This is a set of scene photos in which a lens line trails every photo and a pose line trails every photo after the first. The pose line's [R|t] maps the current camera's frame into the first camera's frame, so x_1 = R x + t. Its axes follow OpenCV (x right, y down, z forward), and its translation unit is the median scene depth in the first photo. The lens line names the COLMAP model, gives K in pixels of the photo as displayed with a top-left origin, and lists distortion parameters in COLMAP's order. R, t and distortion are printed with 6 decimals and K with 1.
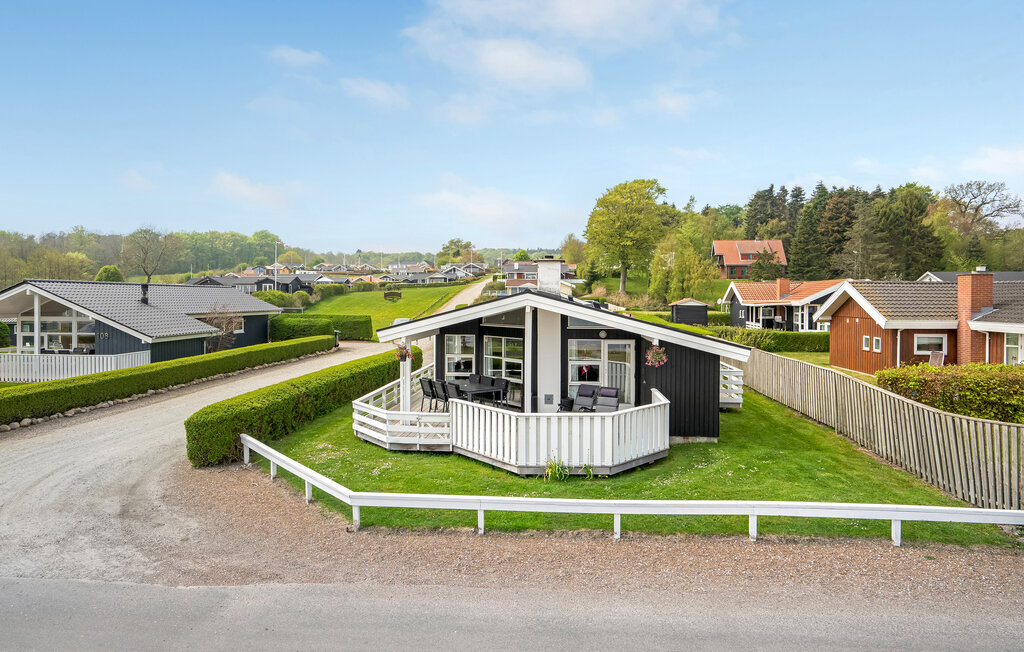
lens RADIAL K [[638.3, 0, 512.0], [0, 638.3, 326.0], [0, 0, 1]] dist [-0.046441, 0.038789]
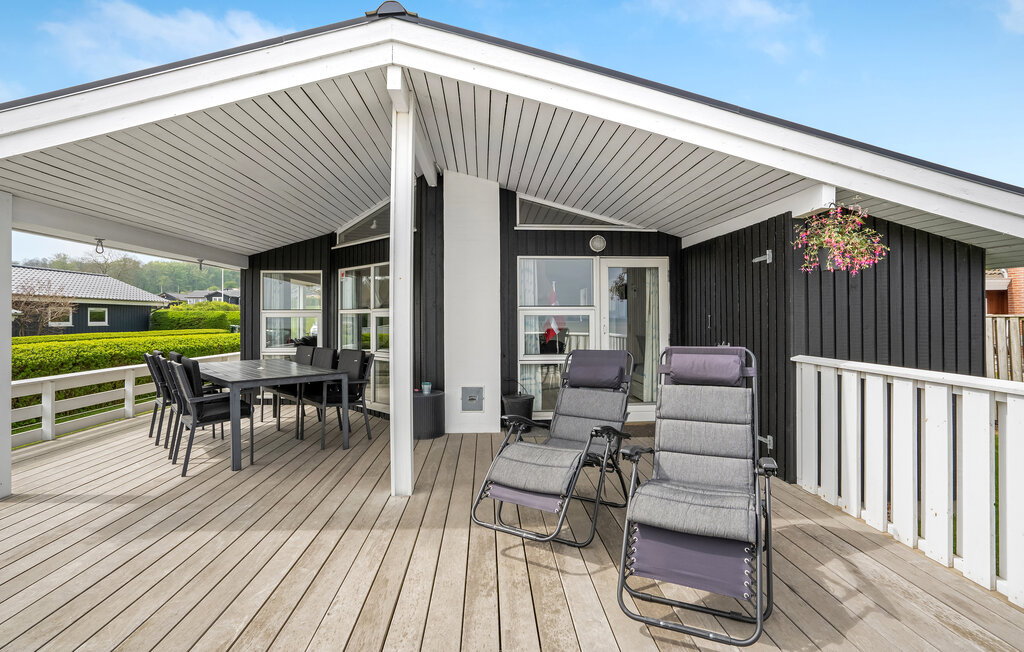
lens RADIAL K [[497.6, 0, 510.6], [0, 497.6, 306.2], [0, 0, 1]] dist [-0.062905, 0.030118]
pose [[0.990650, -0.003988, 0.136367, 0.007350], [0.012682, 0.997936, -0.062946, 0.014442], [-0.135835, 0.064086, 0.988657, 0.129262]]
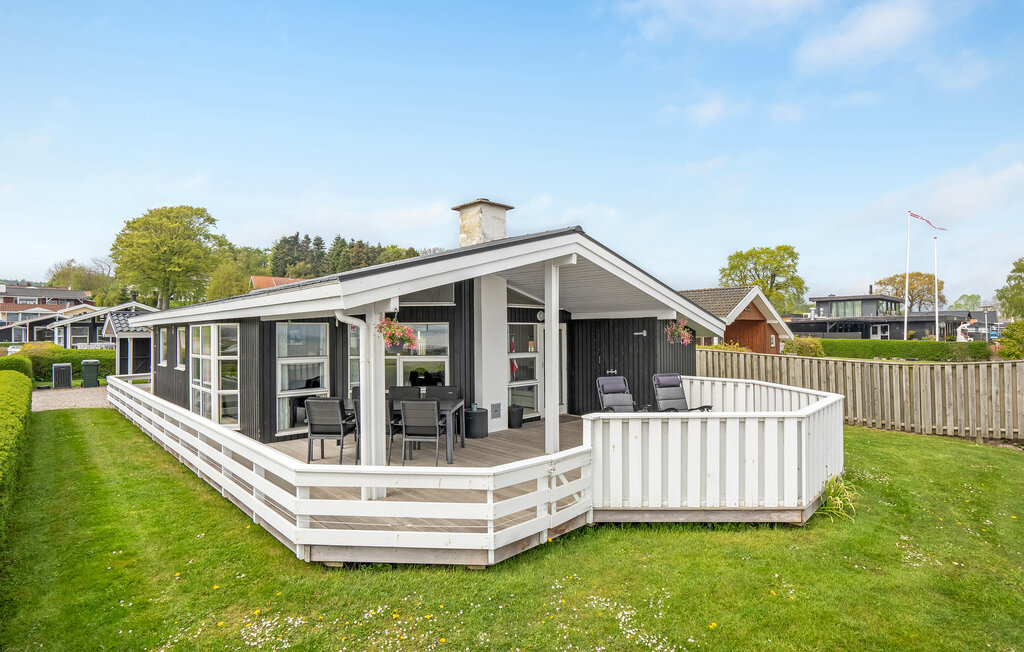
lens RADIAL K [[511.4, 0, 510.6], [0, 511.4, 335.7], [0, 0, 1]] dist [-0.015594, 0.012379]
pose [[0.662743, -0.014940, 0.748698, -0.064420], [0.044582, 0.998815, -0.019532, 0.008828], [-0.747519, 0.046323, 0.662623, 0.118567]]
